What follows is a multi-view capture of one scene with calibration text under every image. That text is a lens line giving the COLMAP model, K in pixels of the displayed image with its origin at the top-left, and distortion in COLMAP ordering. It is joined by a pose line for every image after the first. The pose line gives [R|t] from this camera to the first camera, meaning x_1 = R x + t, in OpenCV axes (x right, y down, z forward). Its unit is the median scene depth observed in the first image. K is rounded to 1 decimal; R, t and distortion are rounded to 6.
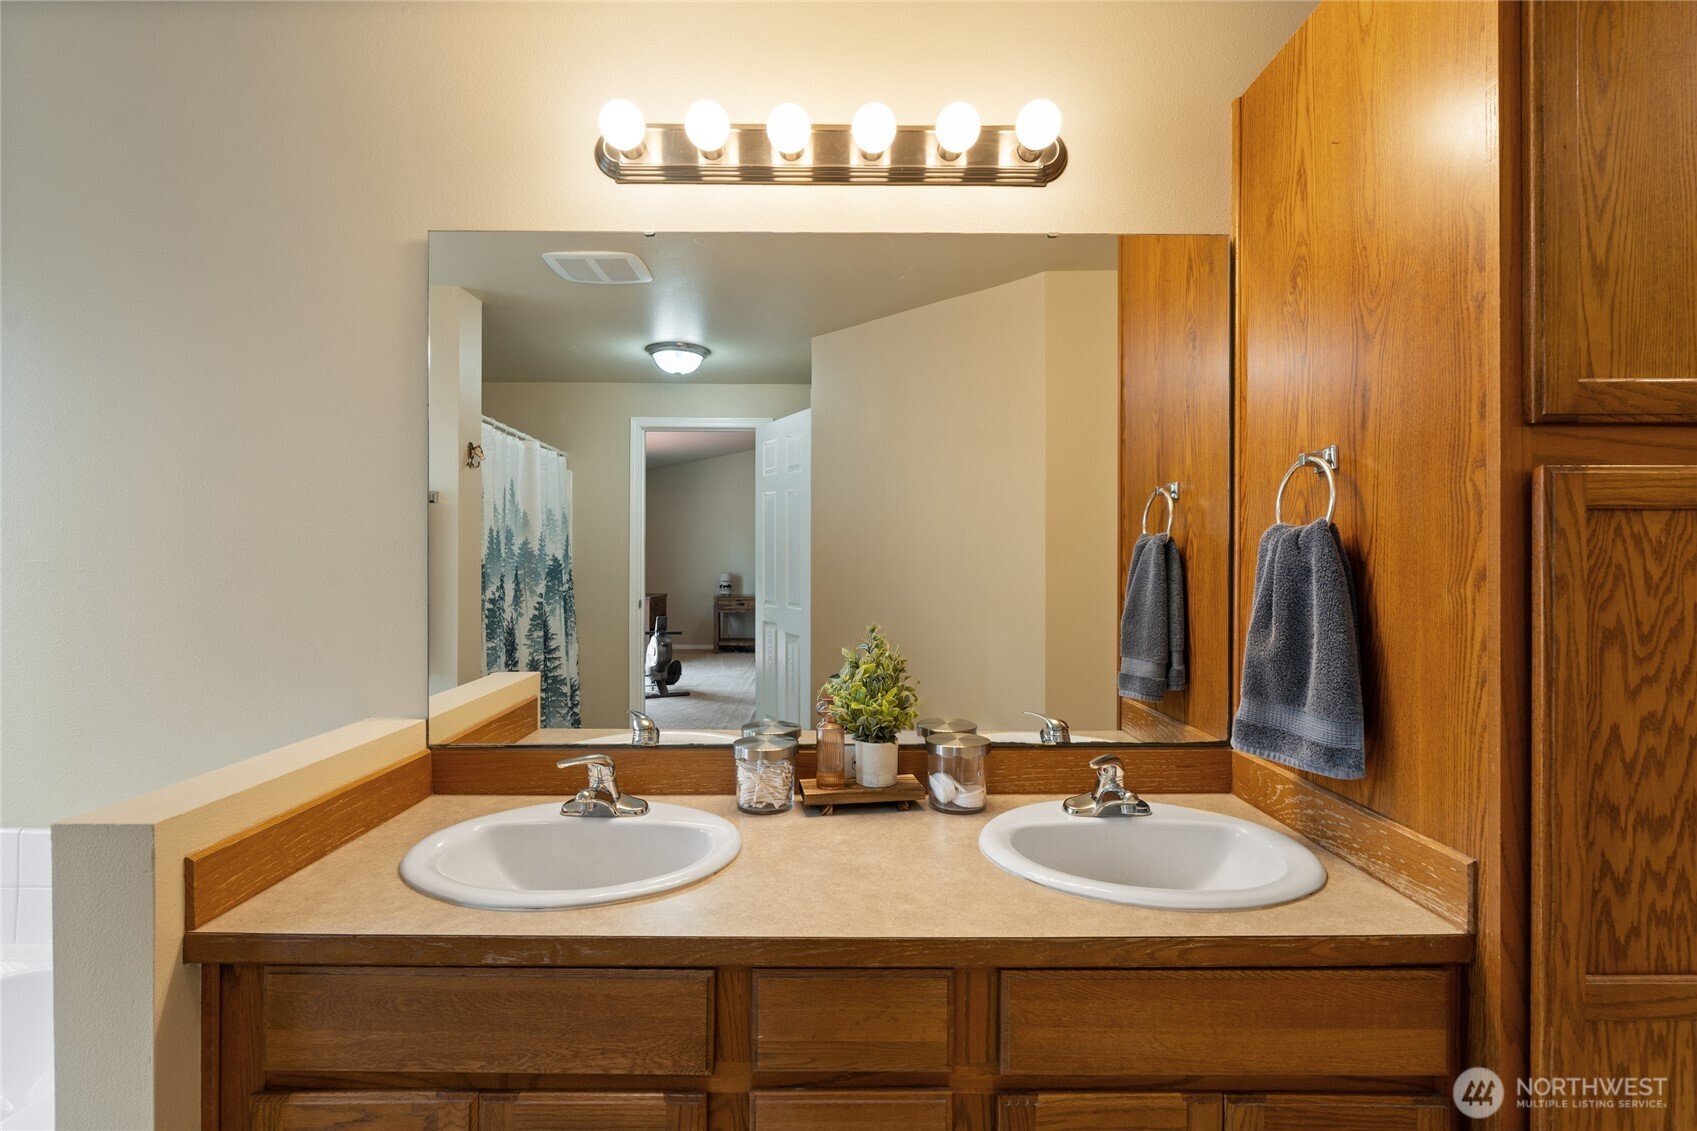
lens RADIAL K [[765.3, 0, 828.9], [0, 765.3, 568.4], [0, 0, 1]] dist [-0.006082, 0.000942]
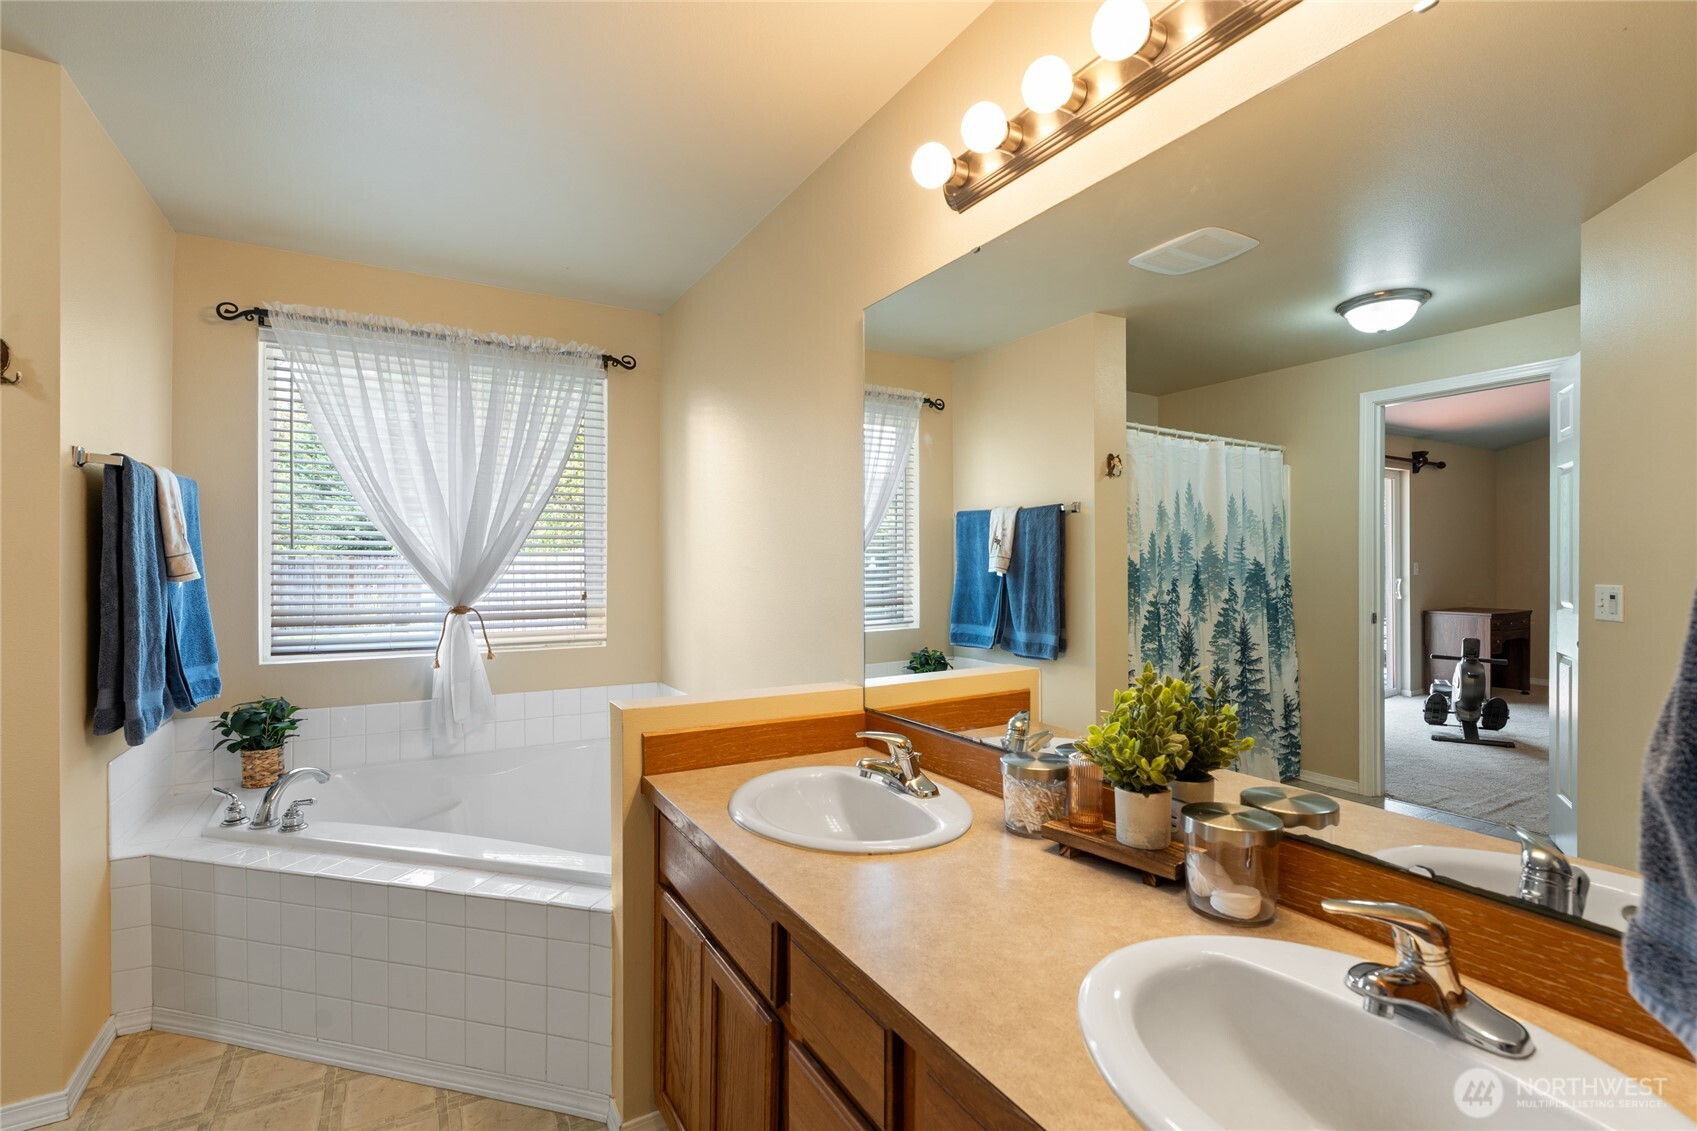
lens RADIAL K [[765.3, 0, 850.5], [0, 765.3, 563.7], [0, 0, 1]] dist [-0.006082, 0.000942]
pose [[0.507411, -0.003535, -0.861697, 0.214428], [-0.007904, 0.999930, -0.008756, 0.000592], [0.861668, 0.011254, 0.507347, 0.121899]]
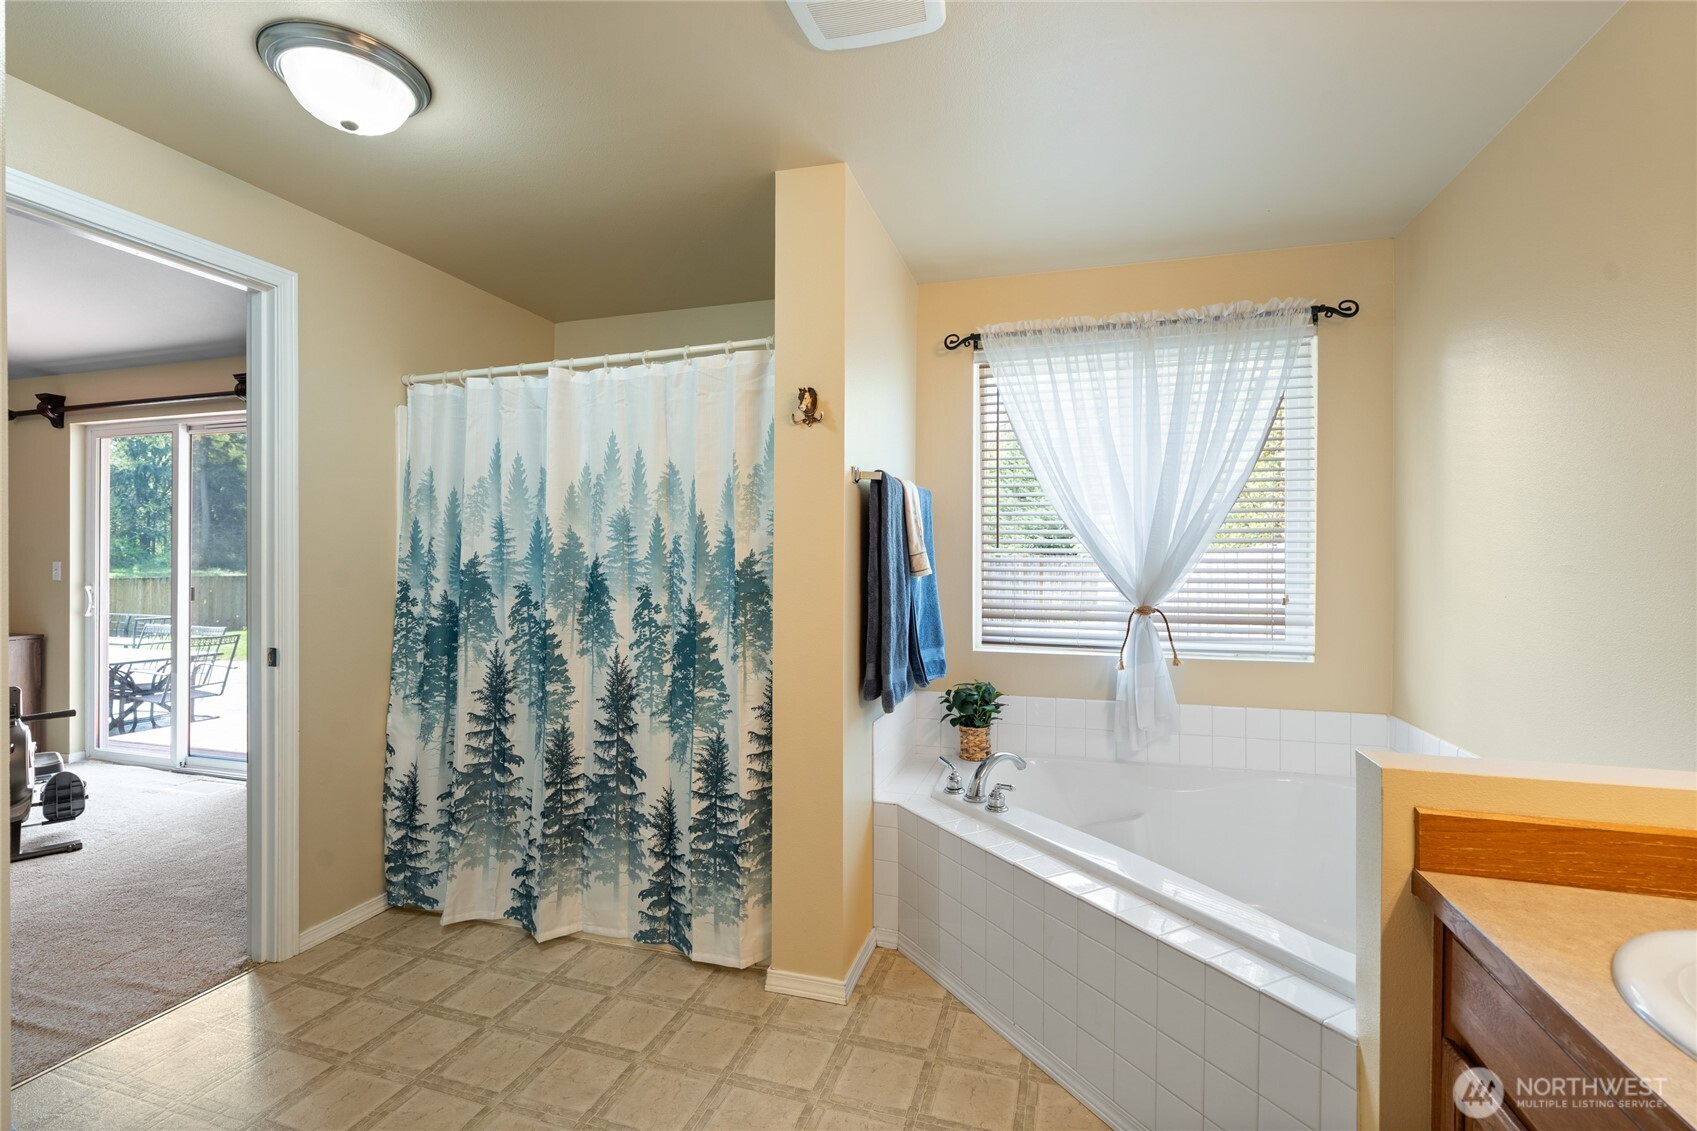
lens RADIAL K [[765.3, 0, 842.6], [0, 765.3, 575.3], [0, 0, 1]] dist [-0.006082, 0.000942]
pose [[-0.295279, 0.012364, -0.955331, 0.133891], [-0.013297, 0.999766, 0.017049, 0.001268], [0.955319, 0.017738, -0.295045, 0.114116]]
